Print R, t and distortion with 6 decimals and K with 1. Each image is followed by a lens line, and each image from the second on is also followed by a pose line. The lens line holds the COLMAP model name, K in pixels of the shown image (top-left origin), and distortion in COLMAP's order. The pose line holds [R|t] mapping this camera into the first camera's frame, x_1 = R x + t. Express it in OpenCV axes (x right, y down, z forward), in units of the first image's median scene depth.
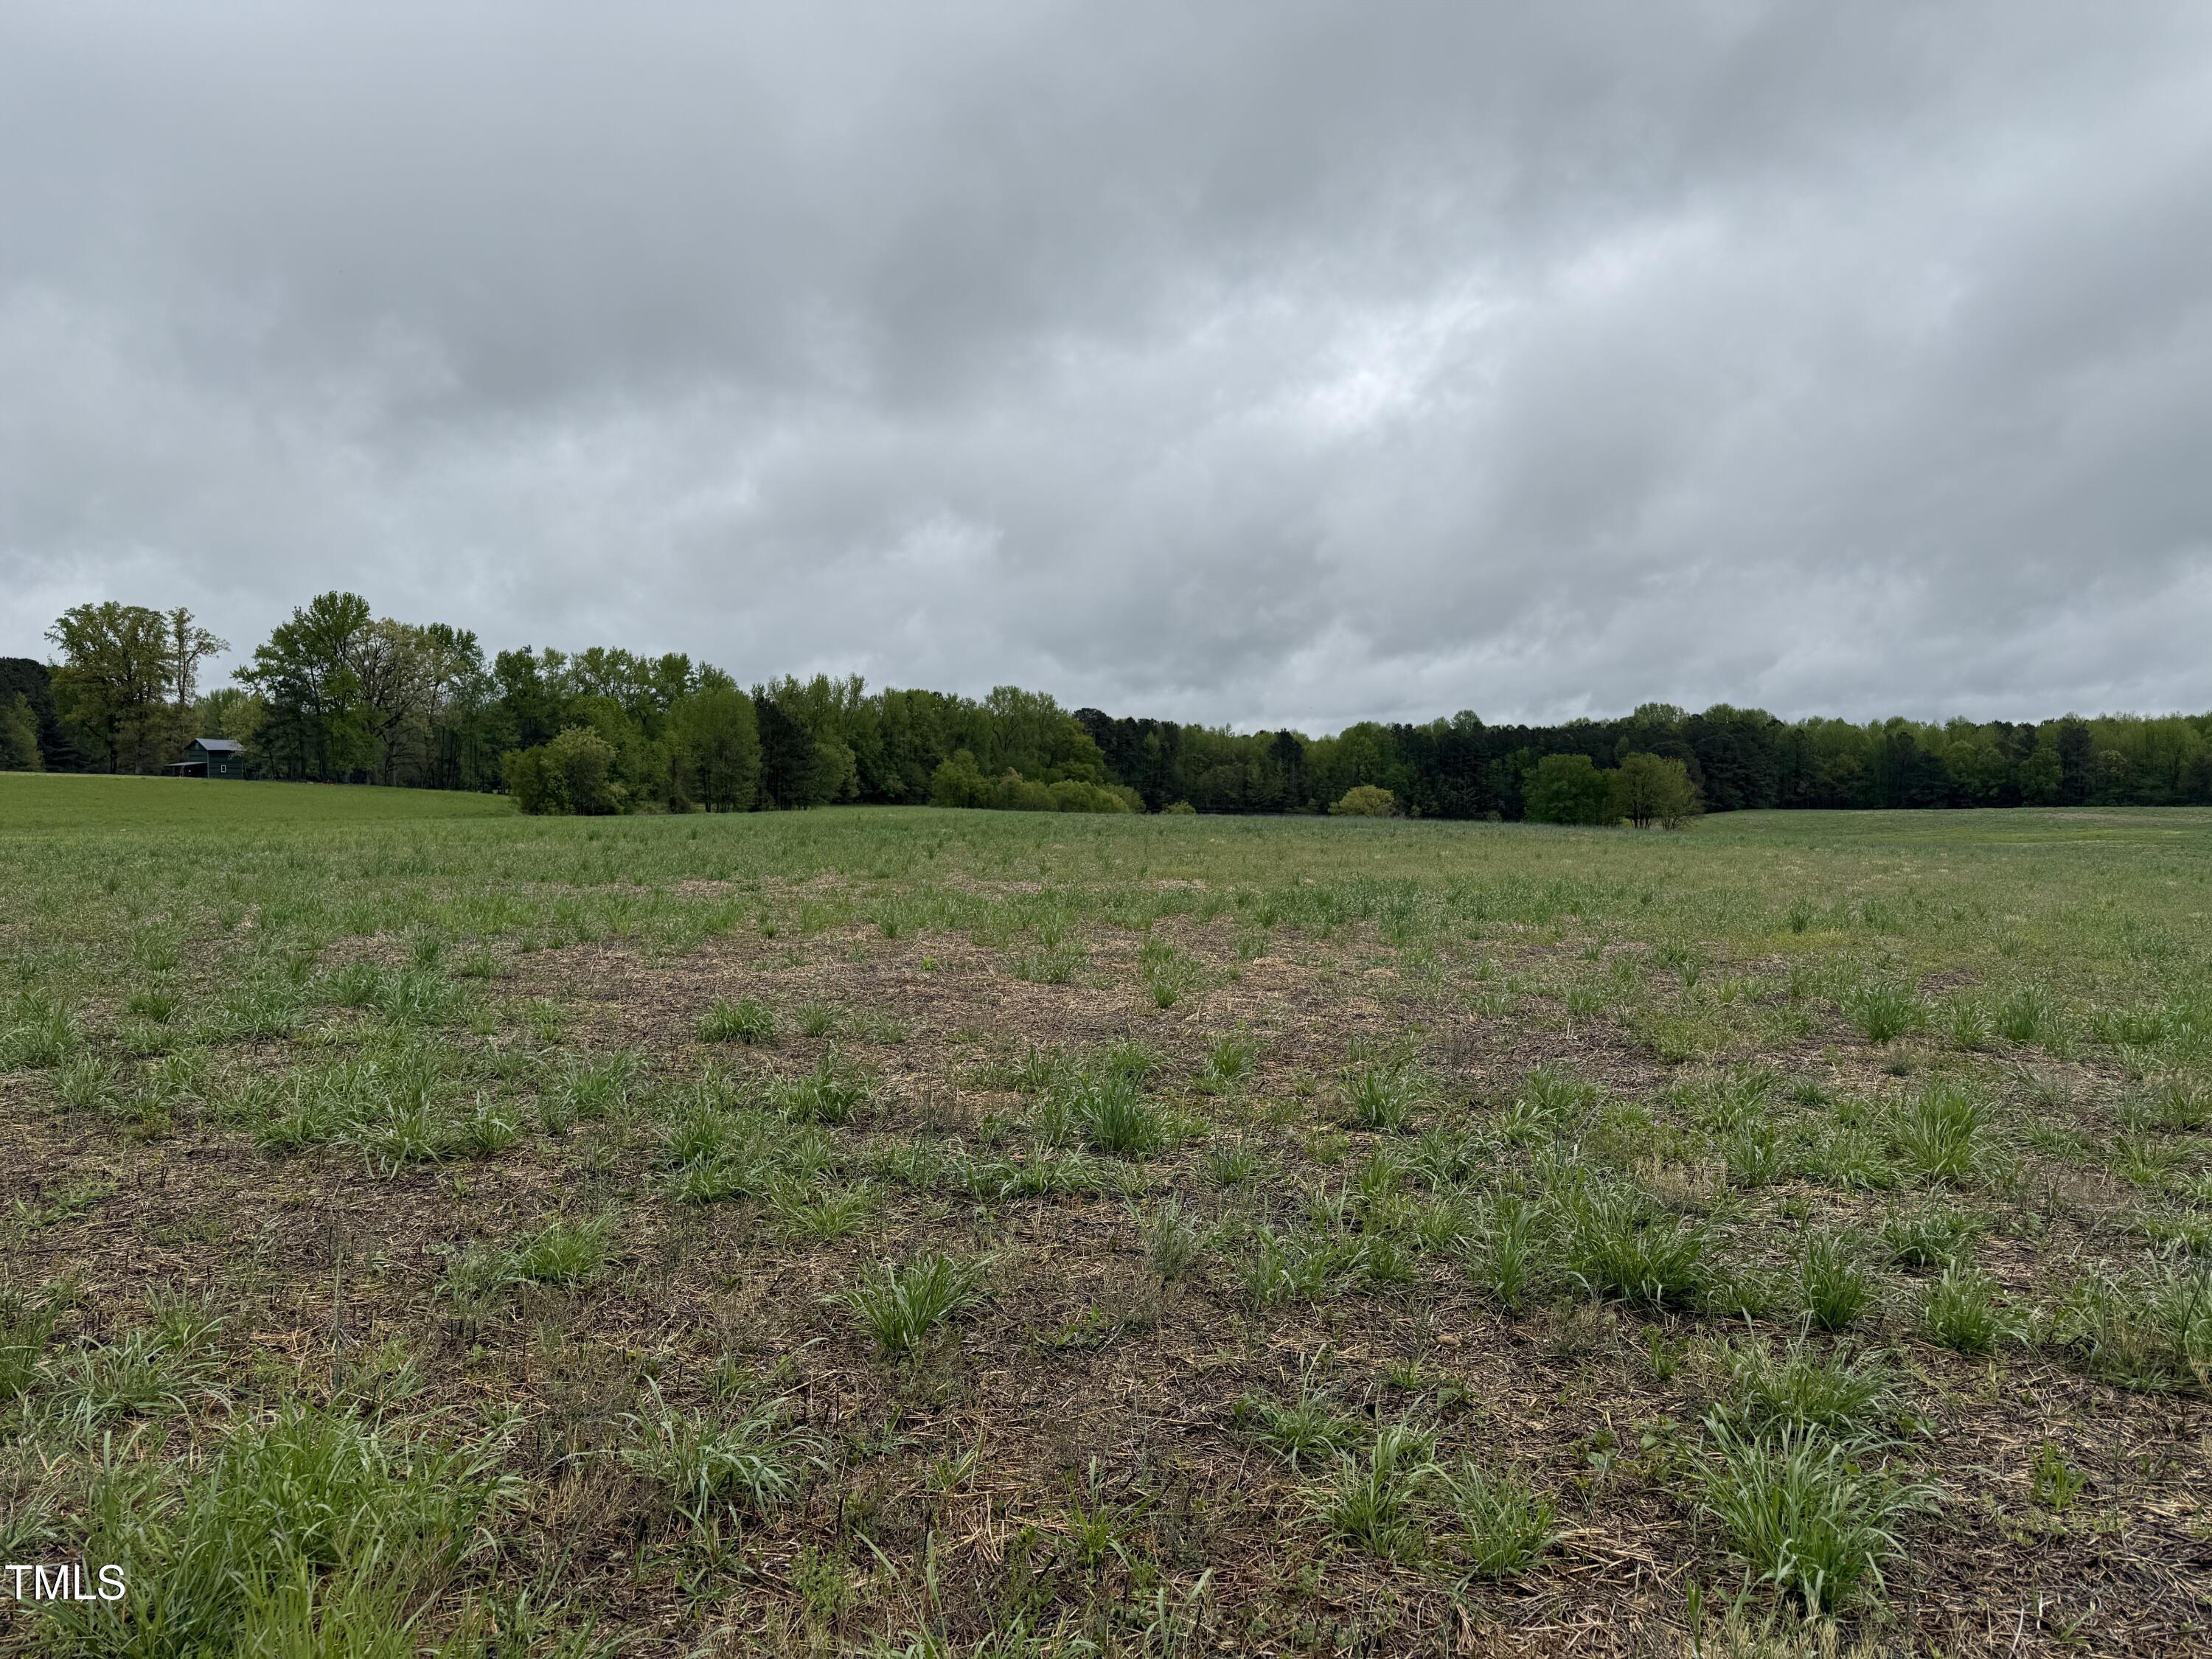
lens RADIAL K [[1529.3, 0, 1121.3], [0, 1529.3, 821.1], [0, 0, 1]] dist [-0.000810, -0.018560]
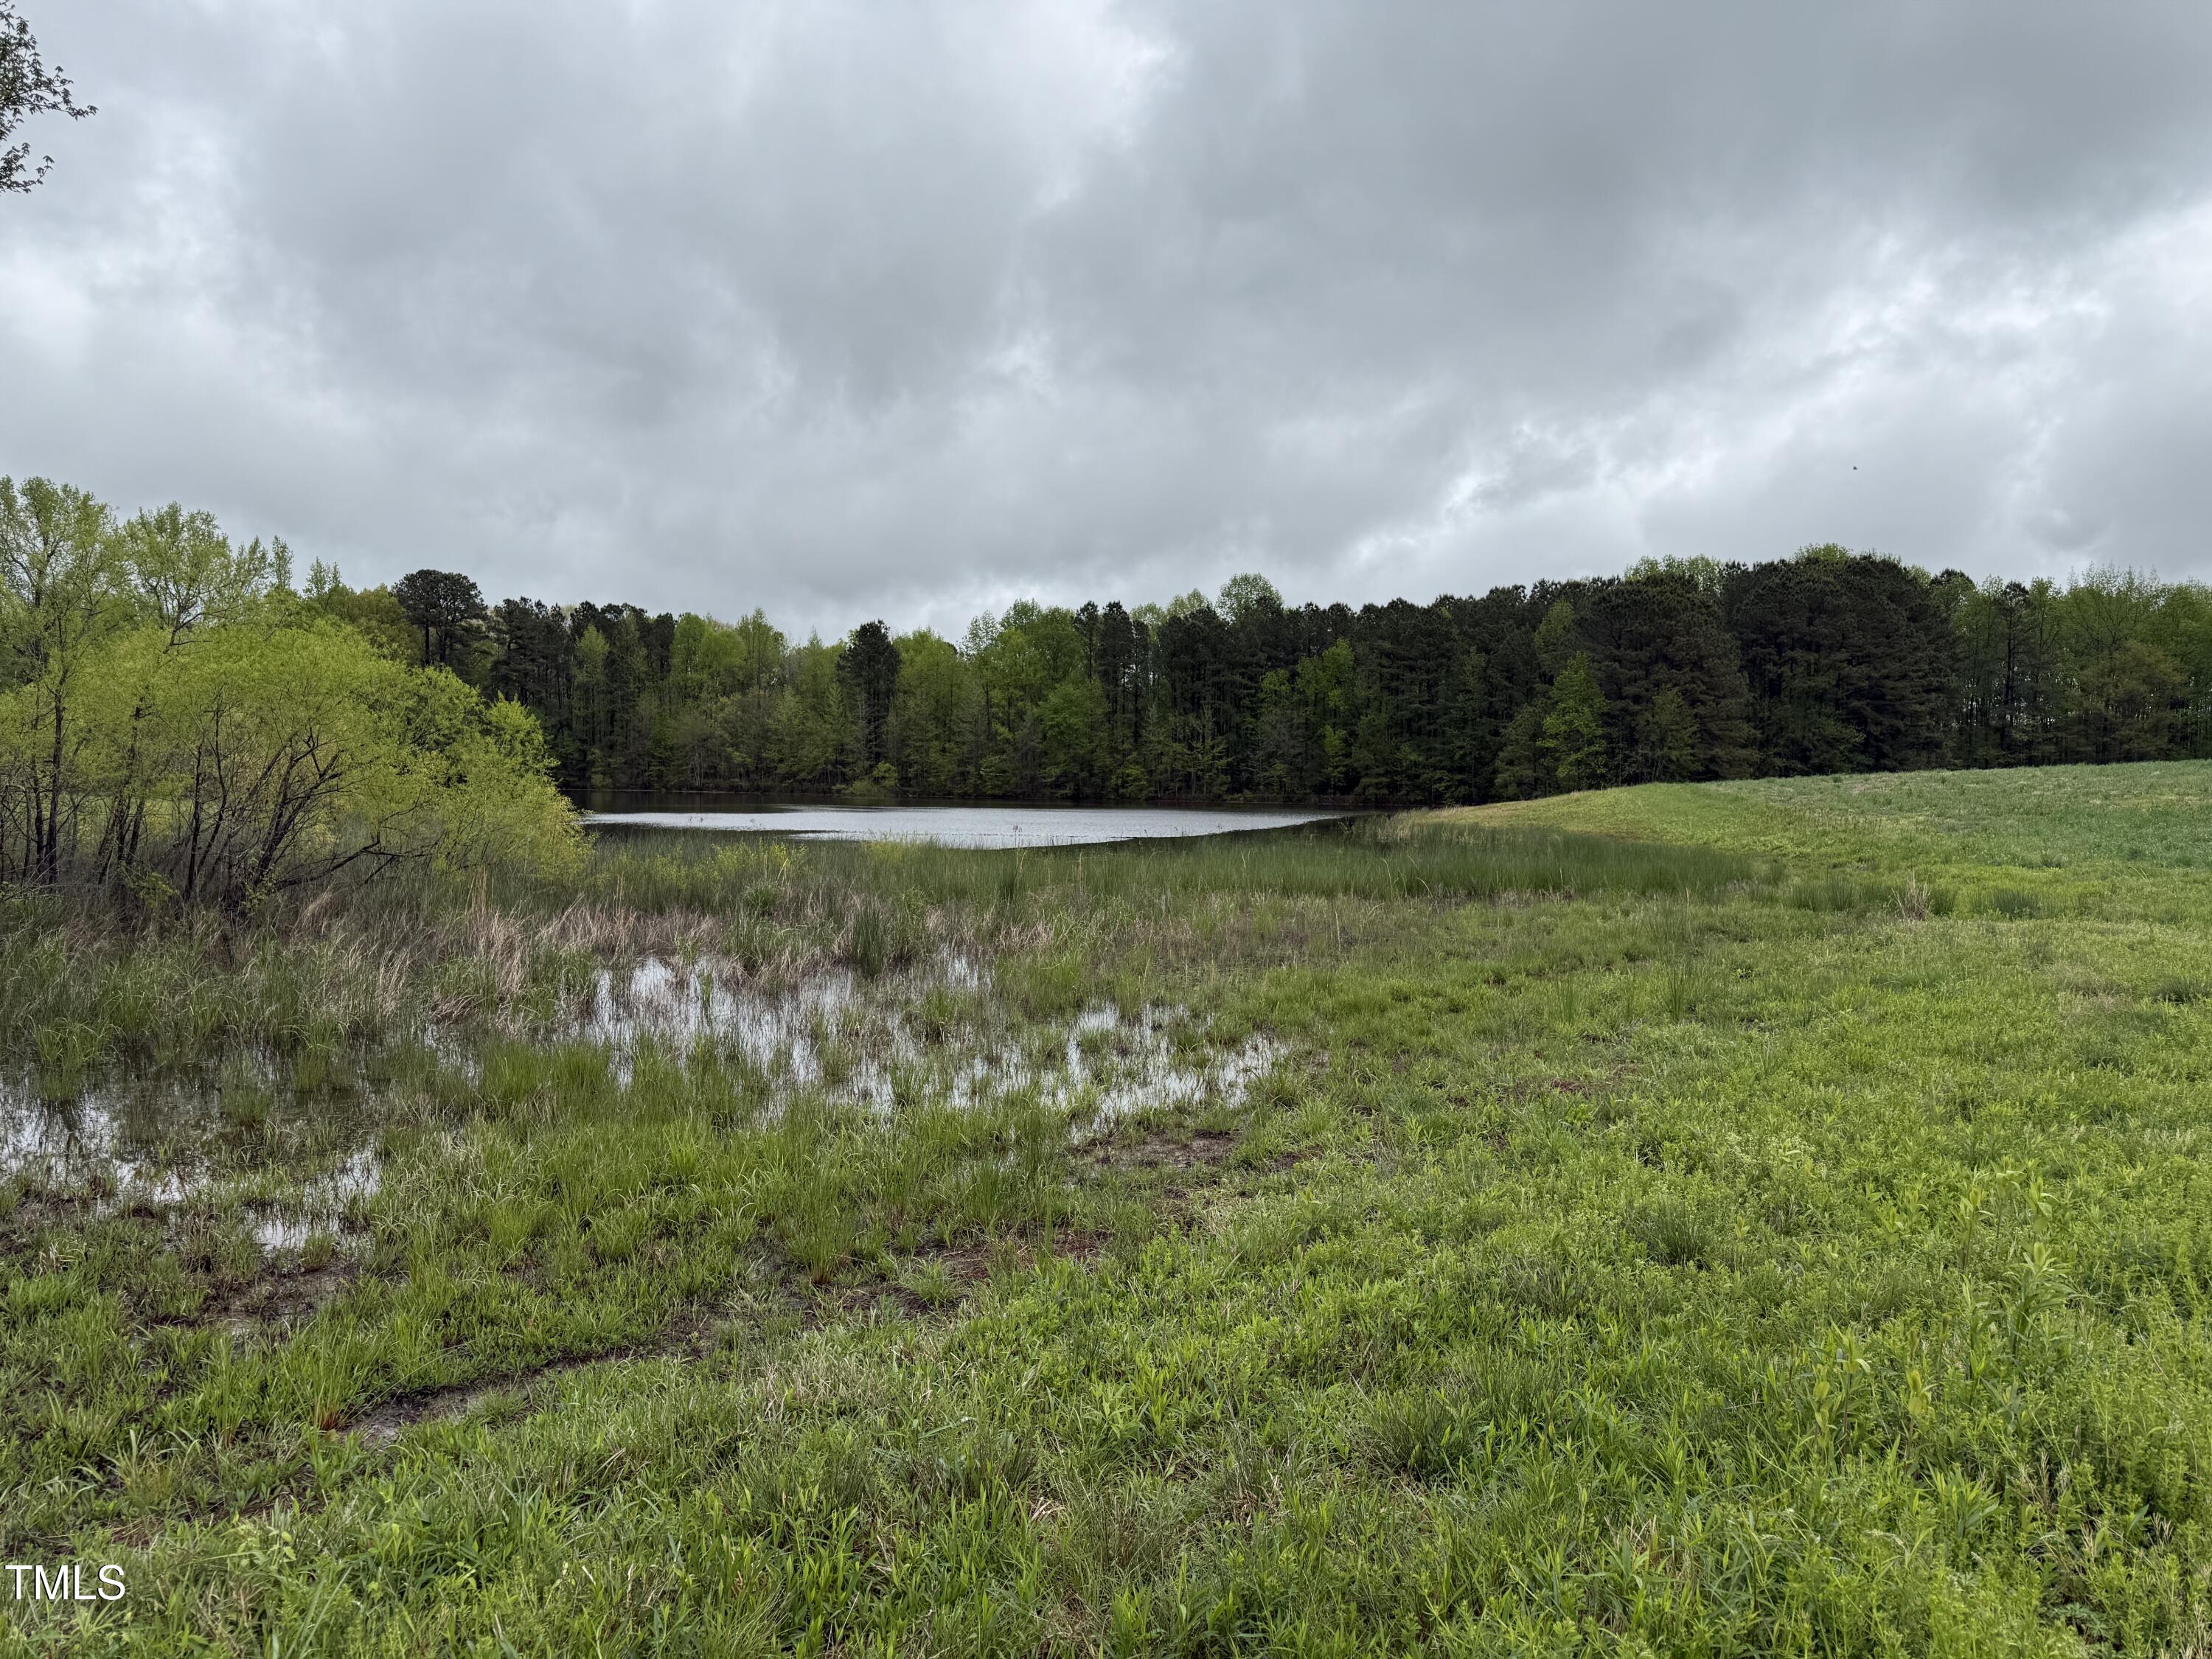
lens RADIAL K [[1529.3, 0, 1068.8], [0, 1529.3, 764.8], [0, 0, 1]] dist [-0.000810, -0.018560]
pose [[0.994439, 0.000225, -0.105314, 0.231956], [-0.004346, 0.999234, -0.038903, 0.003590], [0.105224, 0.039144, 0.993678, 0.559882]]
